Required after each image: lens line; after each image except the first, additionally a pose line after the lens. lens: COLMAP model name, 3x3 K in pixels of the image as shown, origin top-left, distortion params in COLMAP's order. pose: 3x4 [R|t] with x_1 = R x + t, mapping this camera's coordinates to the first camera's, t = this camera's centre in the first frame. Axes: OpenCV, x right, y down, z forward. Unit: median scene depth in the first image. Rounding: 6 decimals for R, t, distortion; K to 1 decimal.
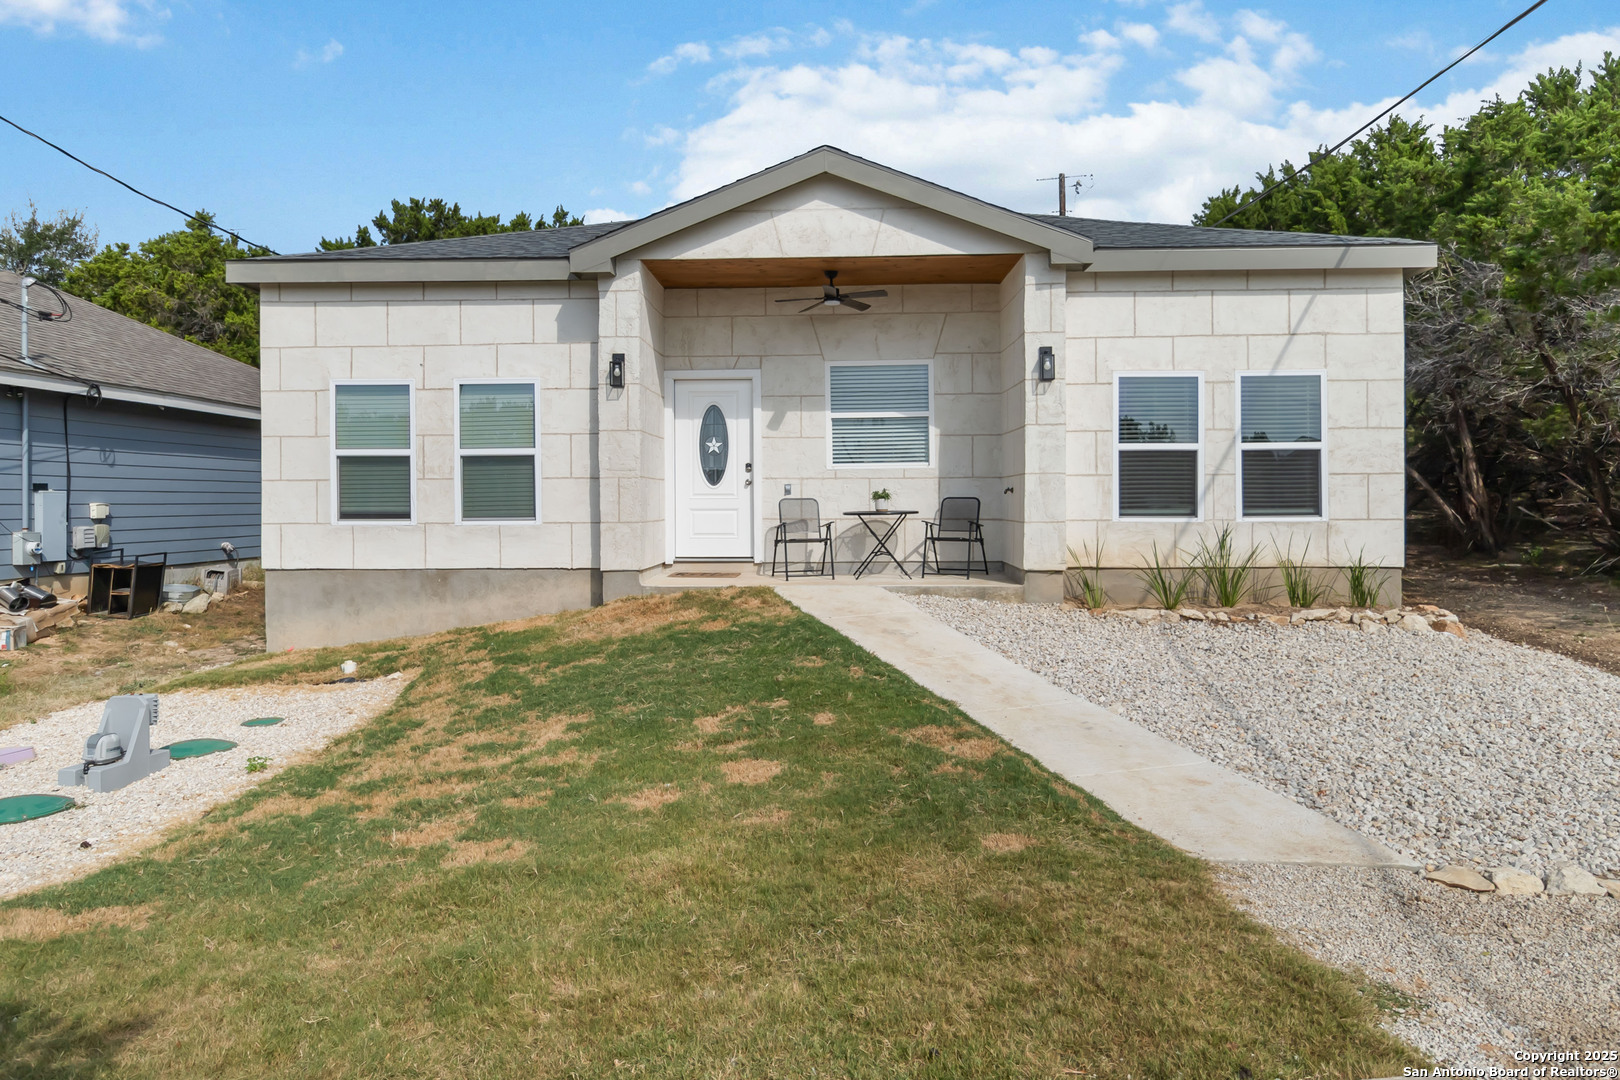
lens RADIAL K [[1038.3, 0, 819.5], [0, 1038.3, 512.3], [0, 0, 1]] dist [0.004683, 0.003247]
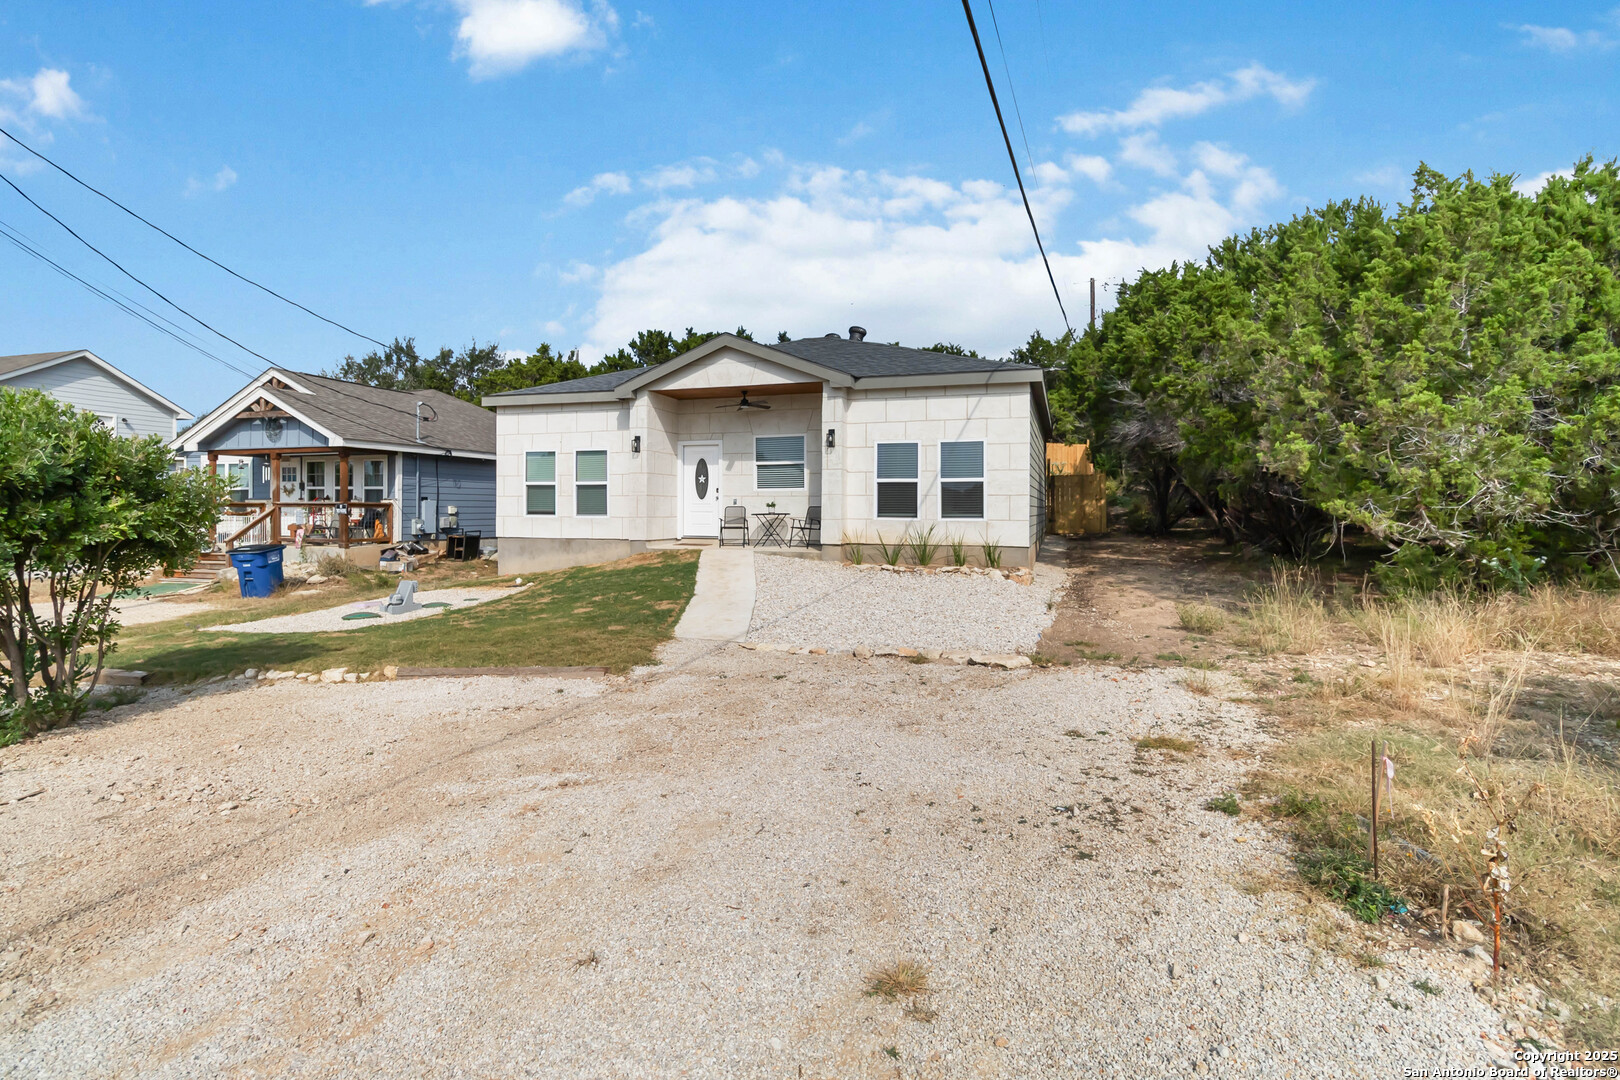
lens RADIAL K [[765.6, 0, 817.7], [0, 765.6, 521.7], [0, 0, 1]] dist [0.000903, 0.000827]
pose [[0.964749, 0.012429, -0.262877, 0.535927], [-0.010760, 0.999912, 0.007790, 0.002798], [0.262951, -0.004687, 0.964798, -0.368536]]
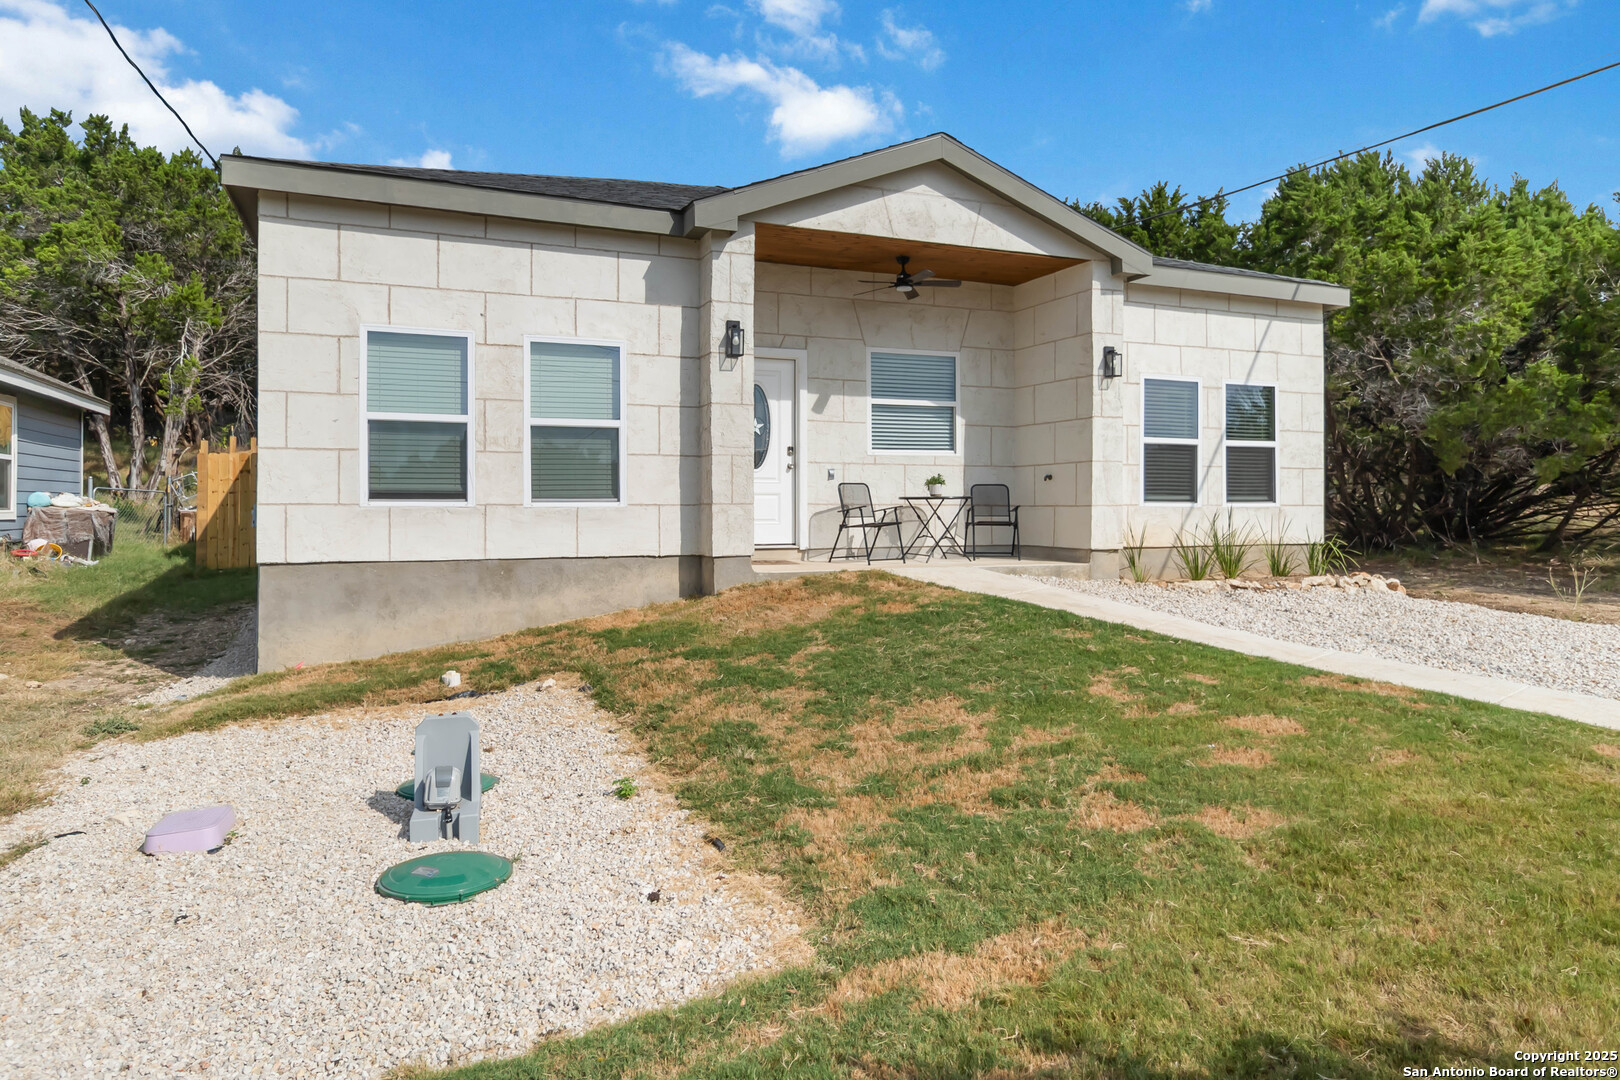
lens RADIAL K [[1015.9, 0, 829.2], [0, 1015.9, 509.6], [0, 0, 1]] dist [0.003415, 0.000329]
pose [[0.903216, 0.003752, 0.429169, -0.481441], [0.001235, 0.999935, -0.011341, 0.024118], [-0.429184, 0.010774, 0.903153, 0.144677]]
